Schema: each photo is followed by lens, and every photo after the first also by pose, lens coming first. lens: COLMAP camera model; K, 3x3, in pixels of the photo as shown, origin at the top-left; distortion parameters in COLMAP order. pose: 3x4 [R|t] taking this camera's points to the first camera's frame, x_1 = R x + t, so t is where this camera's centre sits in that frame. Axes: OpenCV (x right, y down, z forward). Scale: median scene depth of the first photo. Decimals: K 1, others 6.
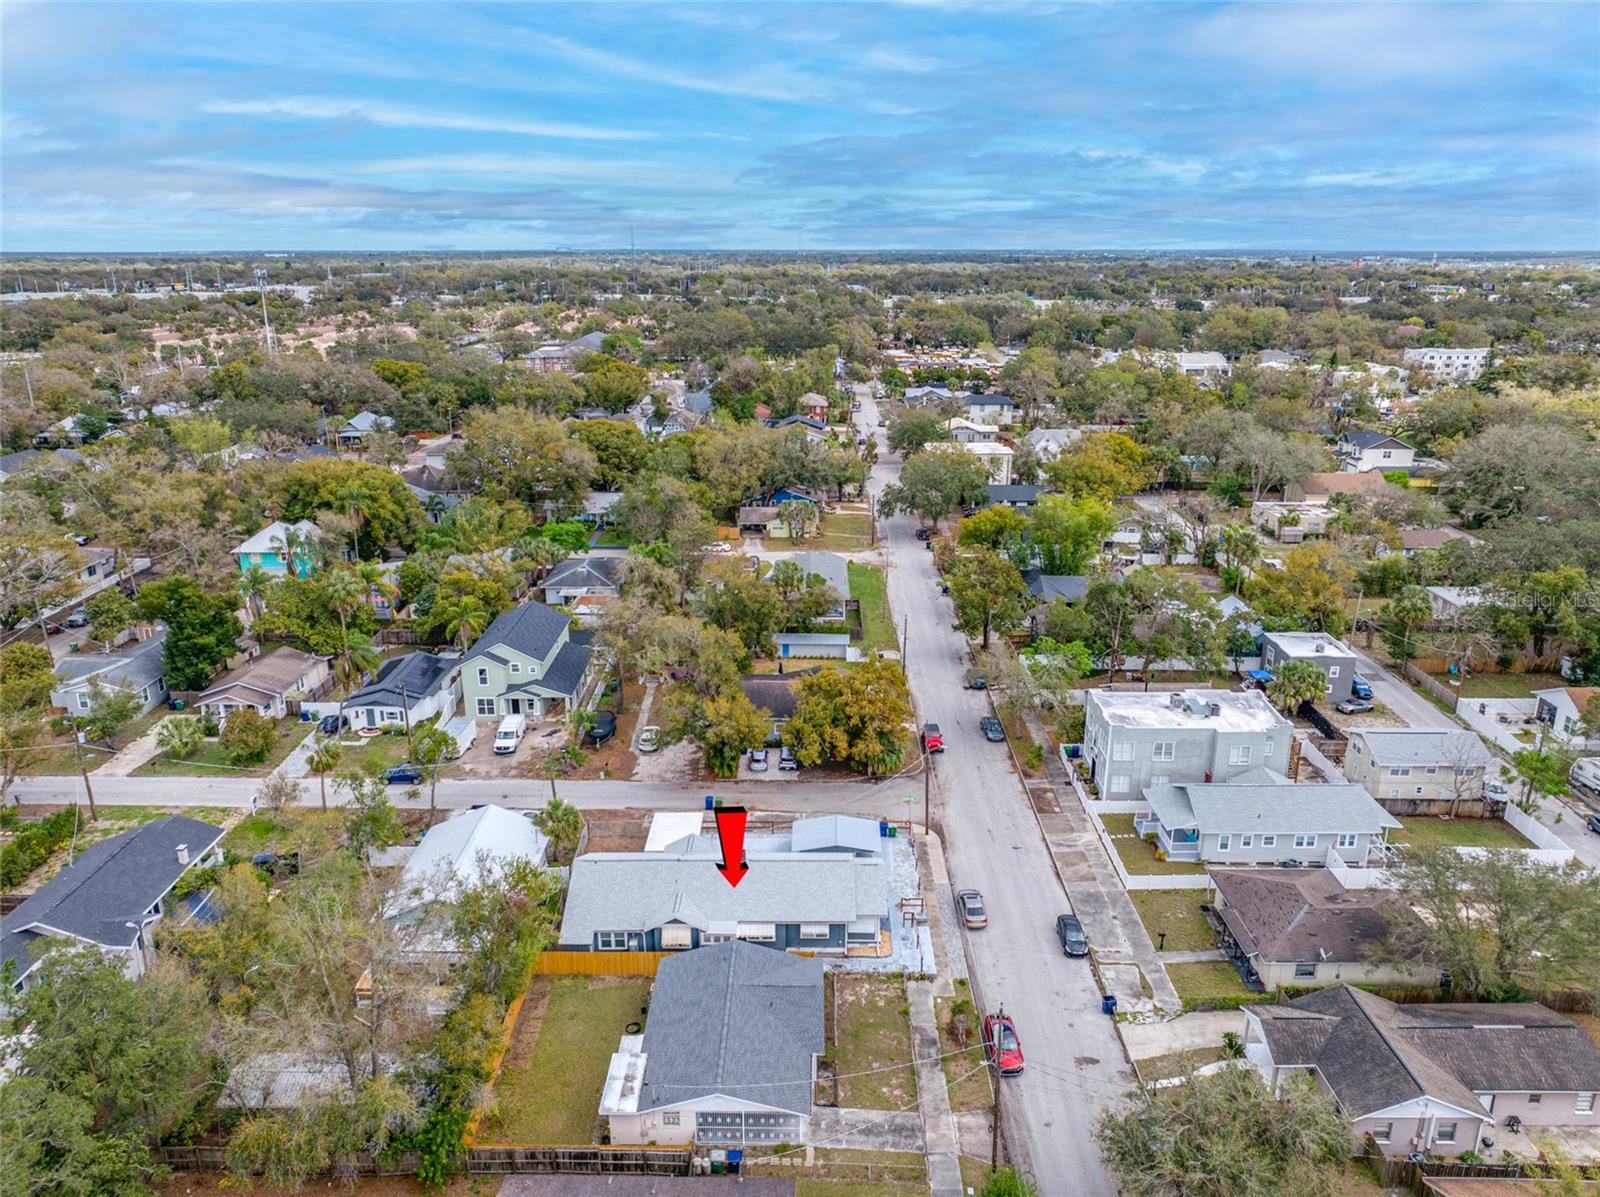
lens RADIAL K [[1126.5, 0, 804.8], [0, 1126.5, 599.2], [0, 0, 1]] dist [-0.002462, -0.014925]
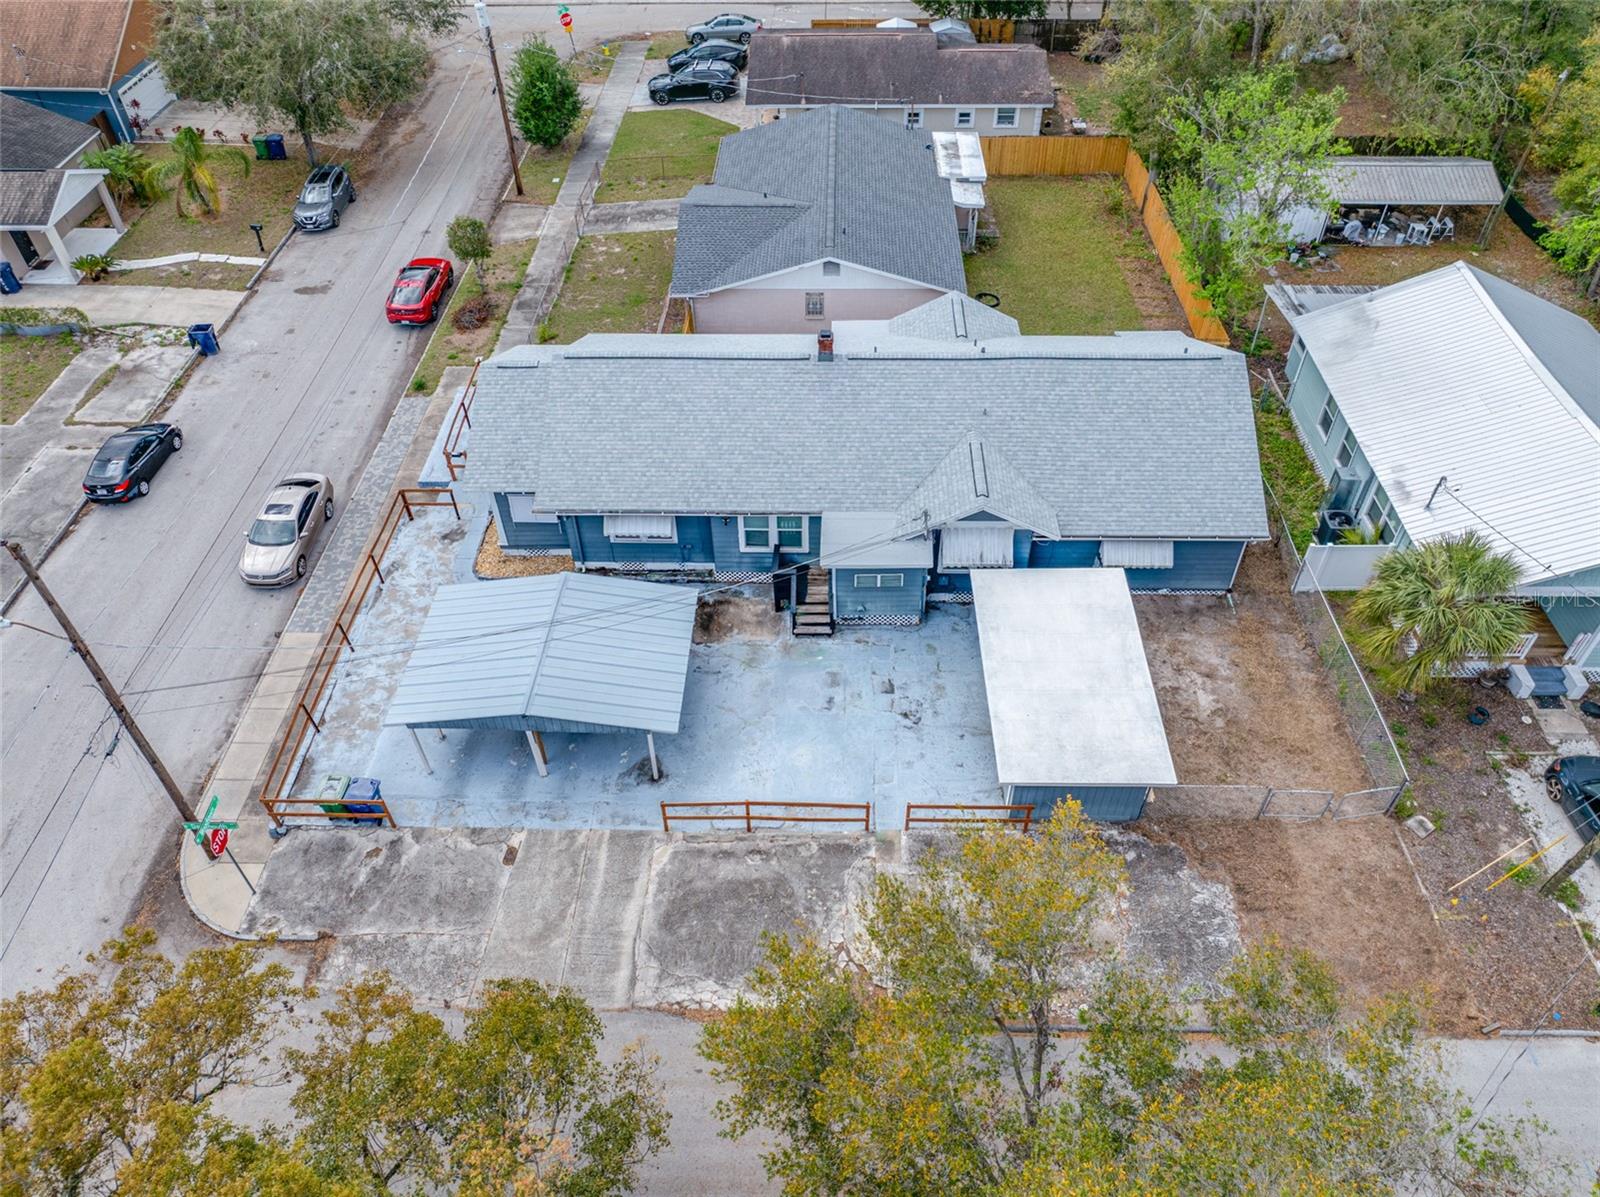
lens RADIAL K [[1133.1, 0, 804.5], [0, 1133.1, 594.7], [0, 0, 1]] dist [-0.009303, -0.002322]
pose [[-0.999710, -0.003162, 0.023869, -0.044623], [0.019436, 0.479175, 0.877504, -0.066694], [-0.014212, 0.877714, -0.478975, 0.985862]]
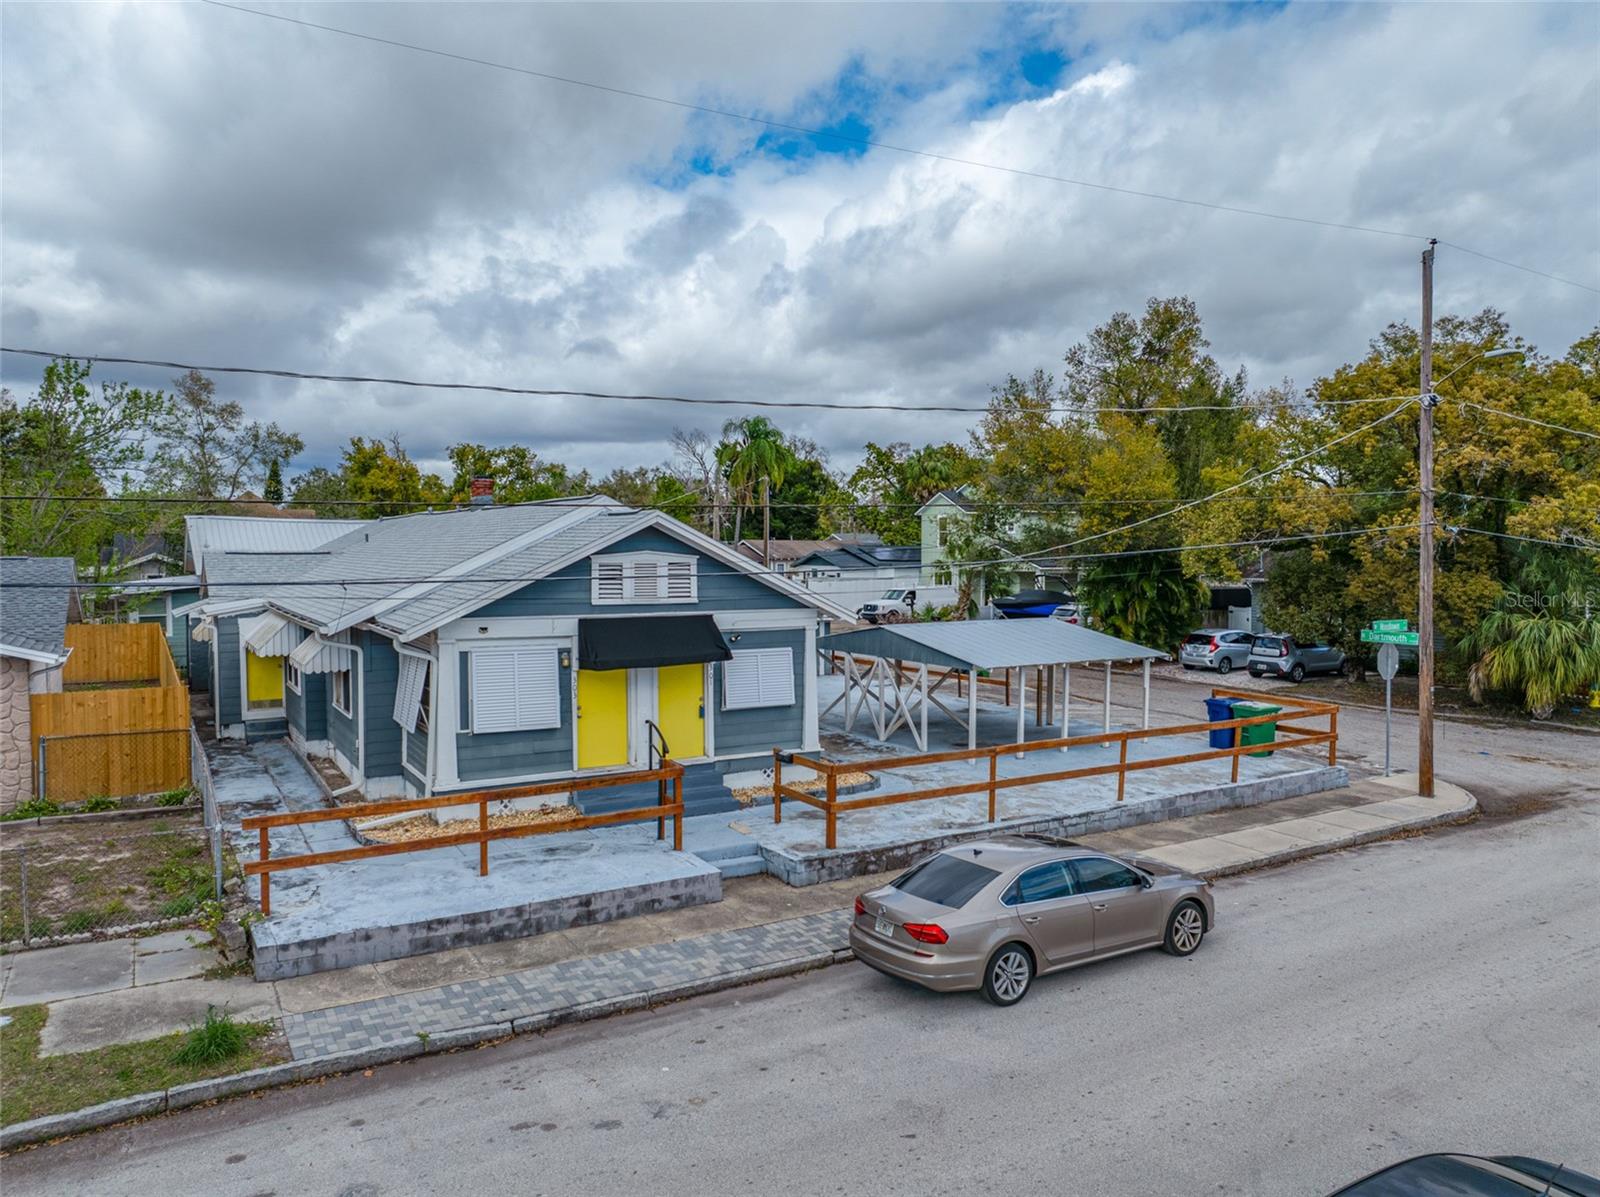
lens RADIAL K [[1119.6, 0, 808.1], [0, 1119.6, 671.0], [0, 0, 1]] dist [-0.003525, -0.001698]
pose [[0.519967, 0.101472, -0.848138, 0.210248], [-0.258290, 0.965115, -0.042882, 0.206930], [0.814199, 0.241363, 0.528037, 0.712214]]
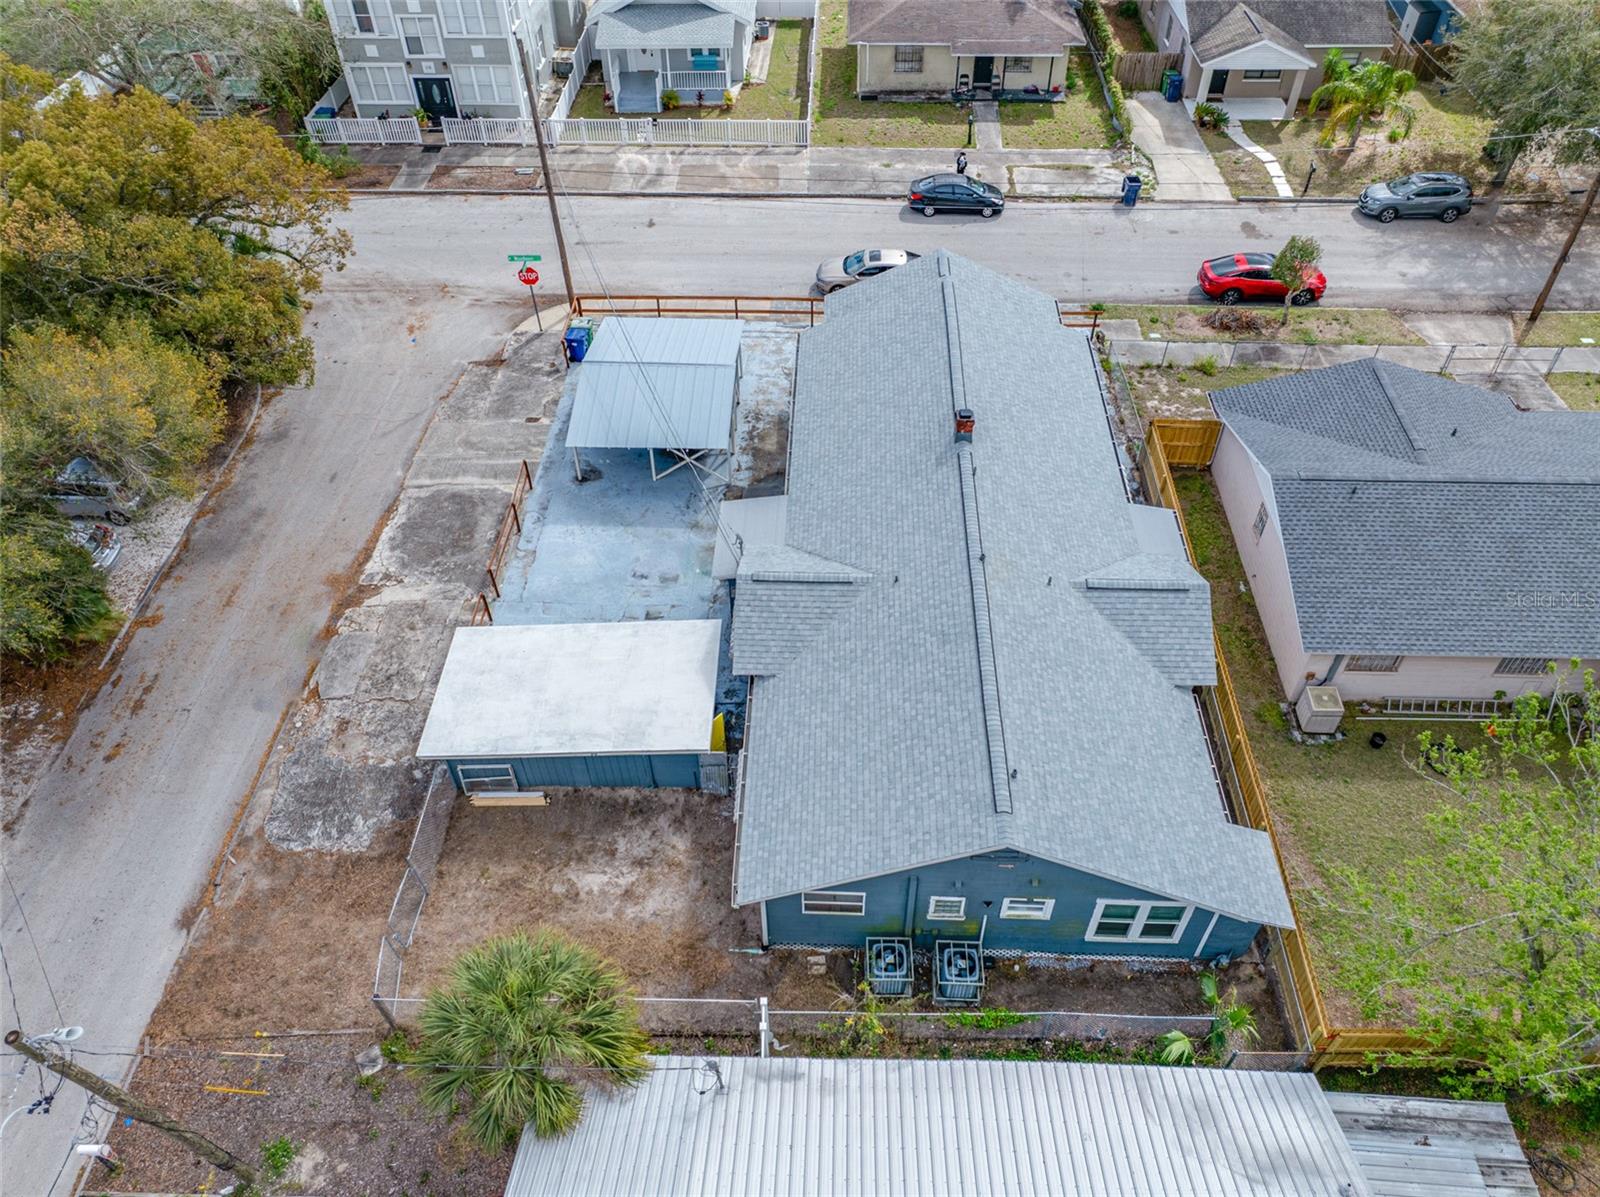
lens RADIAL K [[1126.5, 0, 804.8], [0, 1126.5, 599.2], [0, 0, 1]] dist [-0.002462, -0.014925]
pose [[0.028827, -0.718258, 0.695180, -0.266750], [0.308489, 0.667913, 0.677293, 0.005254], [-0.950791, 0.194931, 0.240829, 0.753265]]
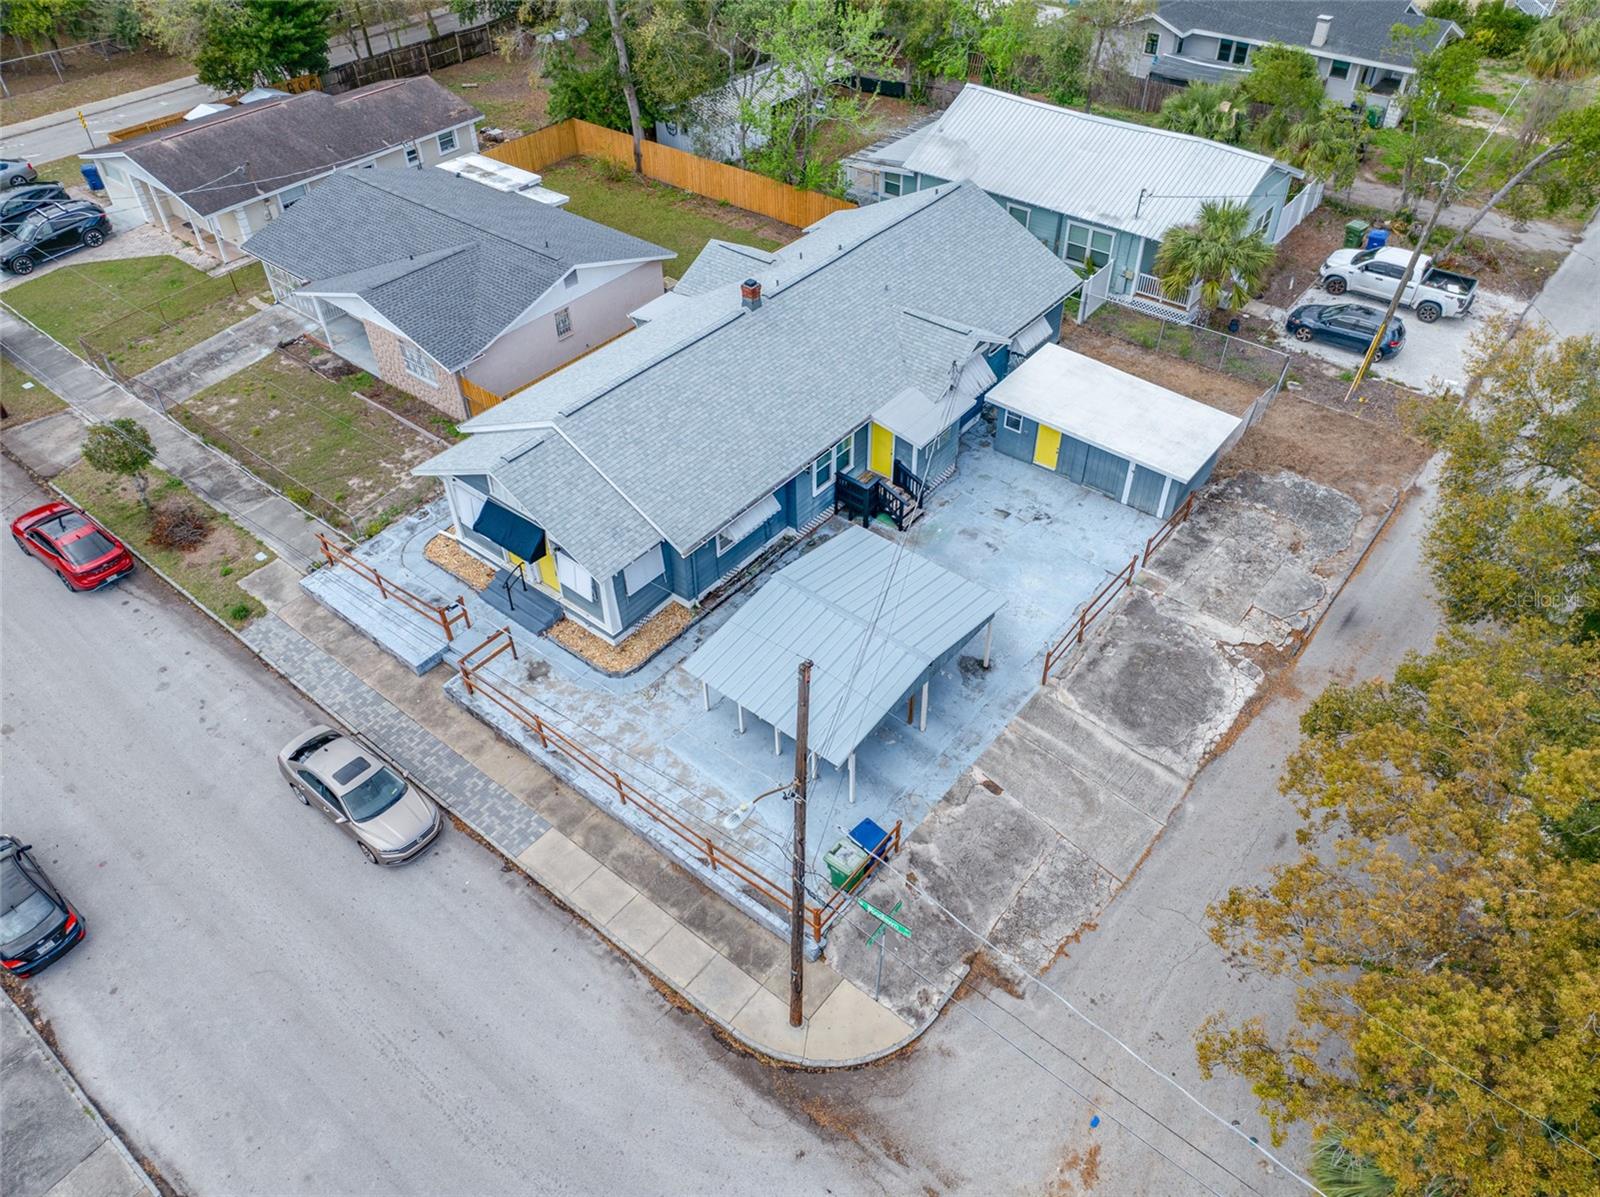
lens RADIAL K [[1126.5, 0, 804.8], [0, 1126.5, 599.2], [0, 0, 1]] dist [-0.002462, -0.014925]
pose [[-0.622932, 0.532032, -0.573496, 0.181015], [-0.221601, 0.583069, 0.781616, -0.030024], [0.750232, 0.613981, -0.245313, 0.919721]]
